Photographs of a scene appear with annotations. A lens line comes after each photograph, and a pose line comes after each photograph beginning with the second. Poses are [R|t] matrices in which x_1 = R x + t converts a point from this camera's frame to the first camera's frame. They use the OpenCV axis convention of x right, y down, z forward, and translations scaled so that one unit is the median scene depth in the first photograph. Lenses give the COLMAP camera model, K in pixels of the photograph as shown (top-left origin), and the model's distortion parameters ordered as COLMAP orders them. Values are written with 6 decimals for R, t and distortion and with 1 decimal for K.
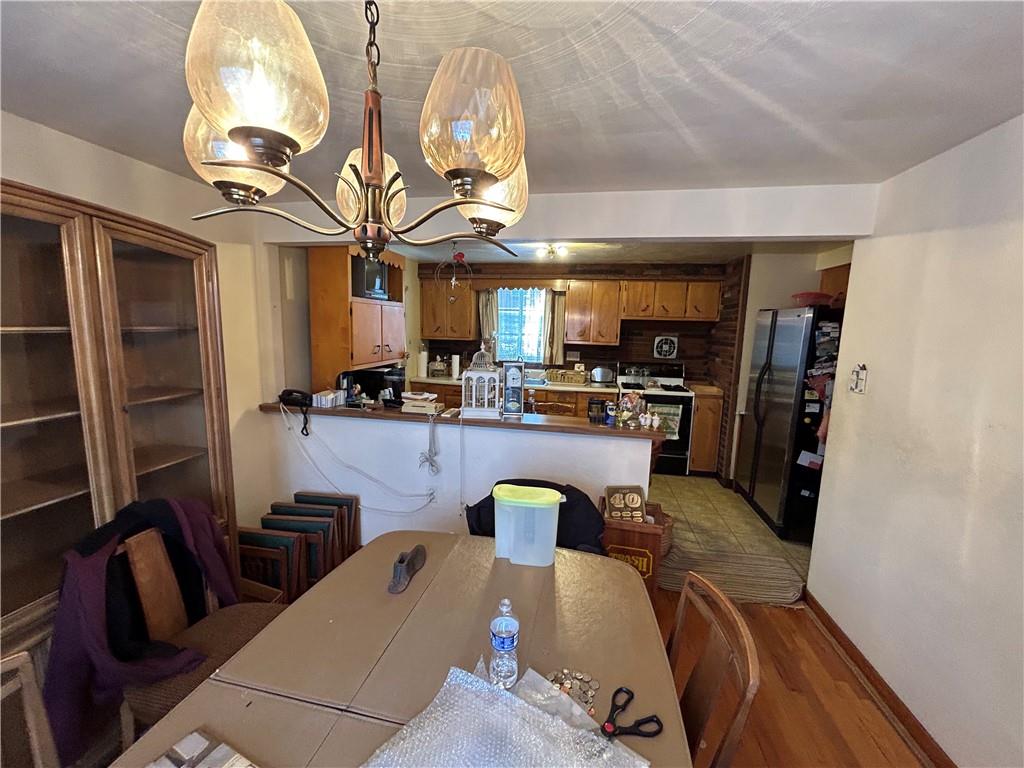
lens RADIAL K [[412.6, 0, 510.1], [0, 412.6, 383.9], [0, 0, 1]] dist [-0.000923, 0.000435]
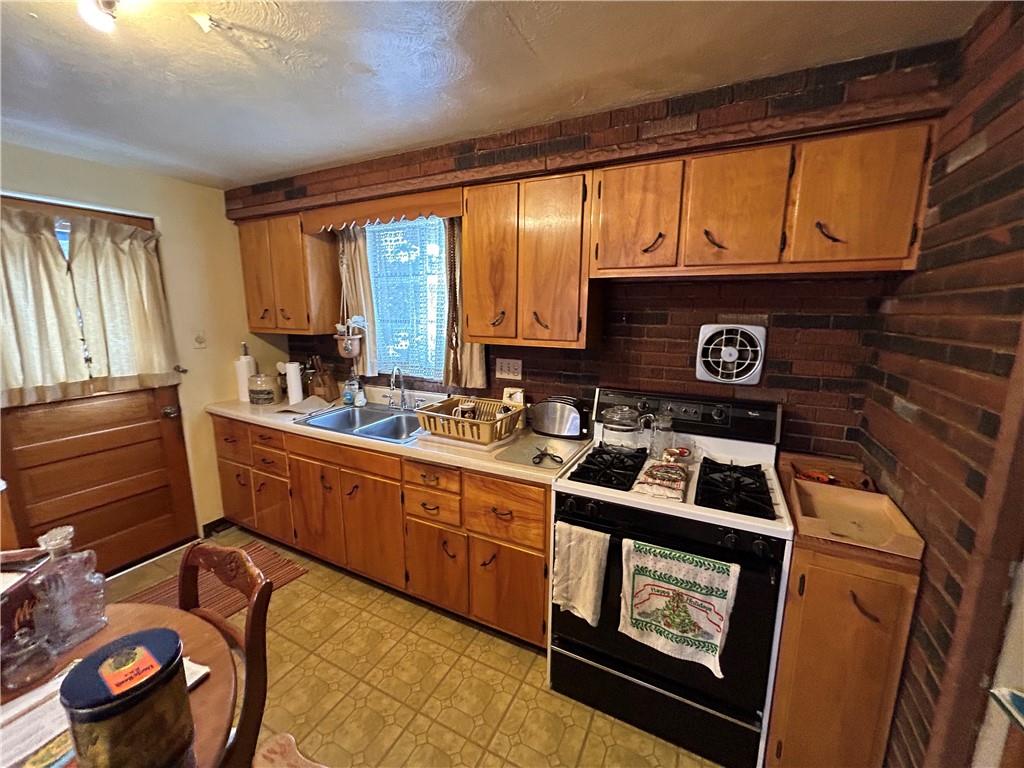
lens RADIAL K [[412.6, 0, 510.1], [0, 412.6, 383.9], [0, 0, 1]] dist [-0.000923, 0.000435]
pose [[0.957001, 0.031255, -0.288395, 0.345494], [-0.021302, 0.999066, 0.037586, -0.082593], [0.289301, -0.029827, 0.956773, 0.688427]]
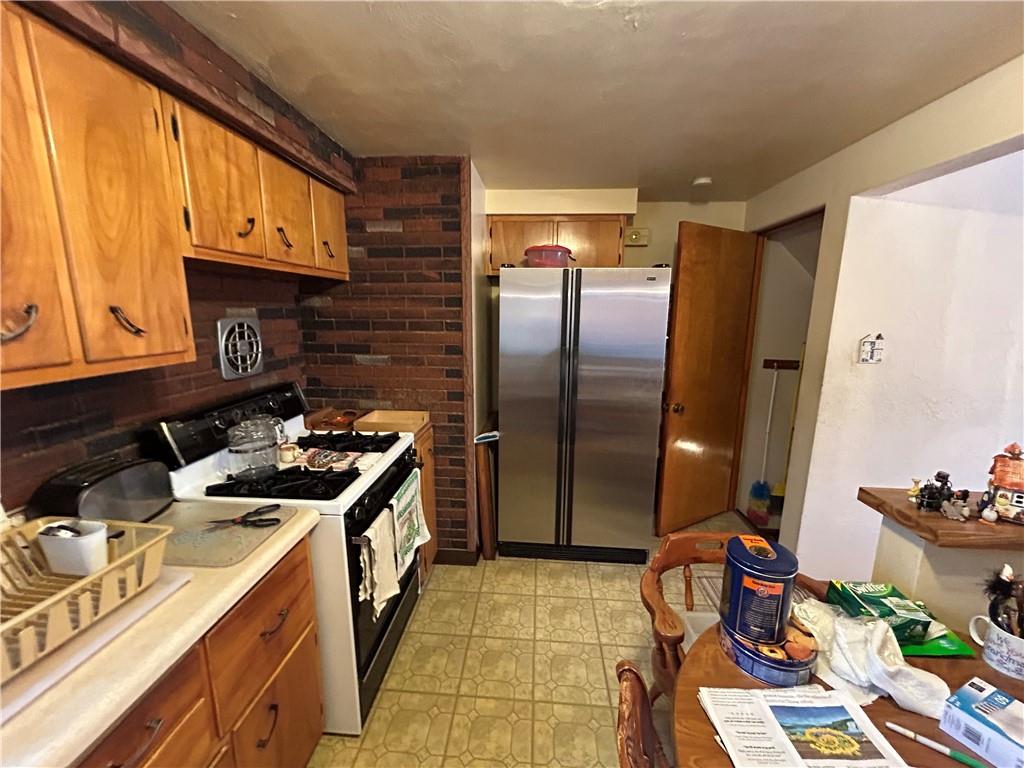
lens RADIAL K [[412.6, 0, 510.1], [0, 412.6, 383.9], [0, 0, 1]] dist [-0.000923, 0.000435]
pose [[-0.107596, -0.206327, 0.972549, -0.014656], [0.129758, 0.966946, 0.219494, -0.123803], [-0.985691, 0.149813, -0.077267, 0.926850]]
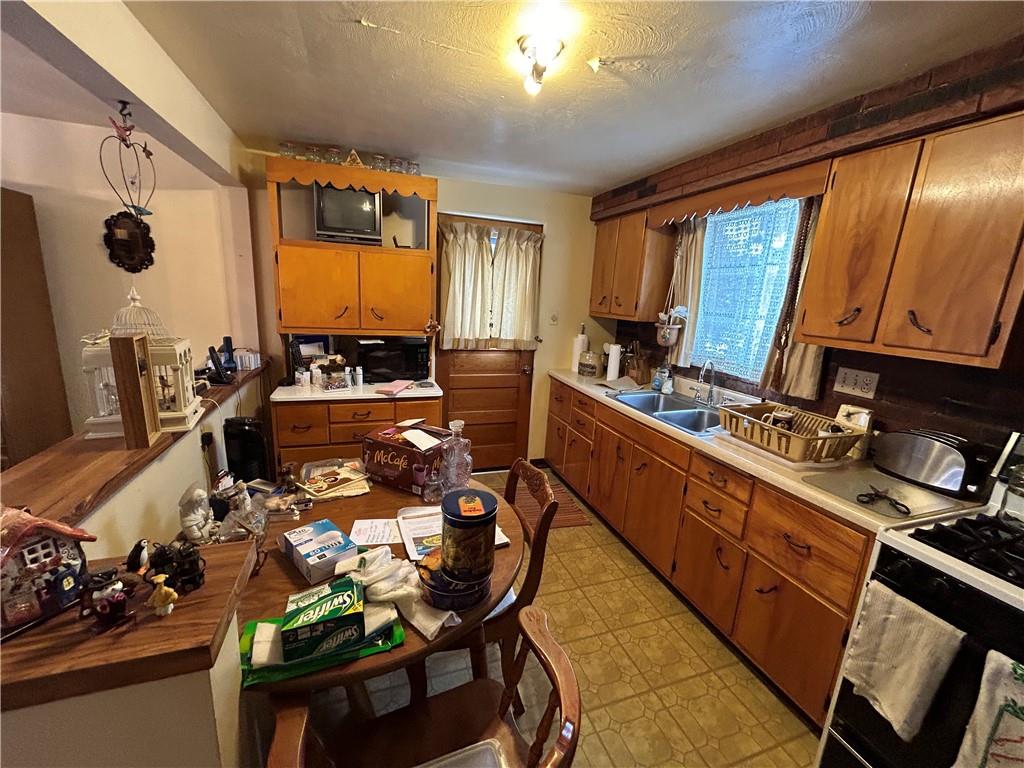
lens RADIAL K [[412.6, 0, 510.1], [0, 412.6, 383.9], [0, 0, 1]] dist [-0.000923, 0.000435]
pose [[0.491364, 0.186461, -0.850760, 0.375795], [-0.164757, 0.979077, 0.119428, -0.072288], [0.855229, 0.081486, 0.511804, 0.679287]]
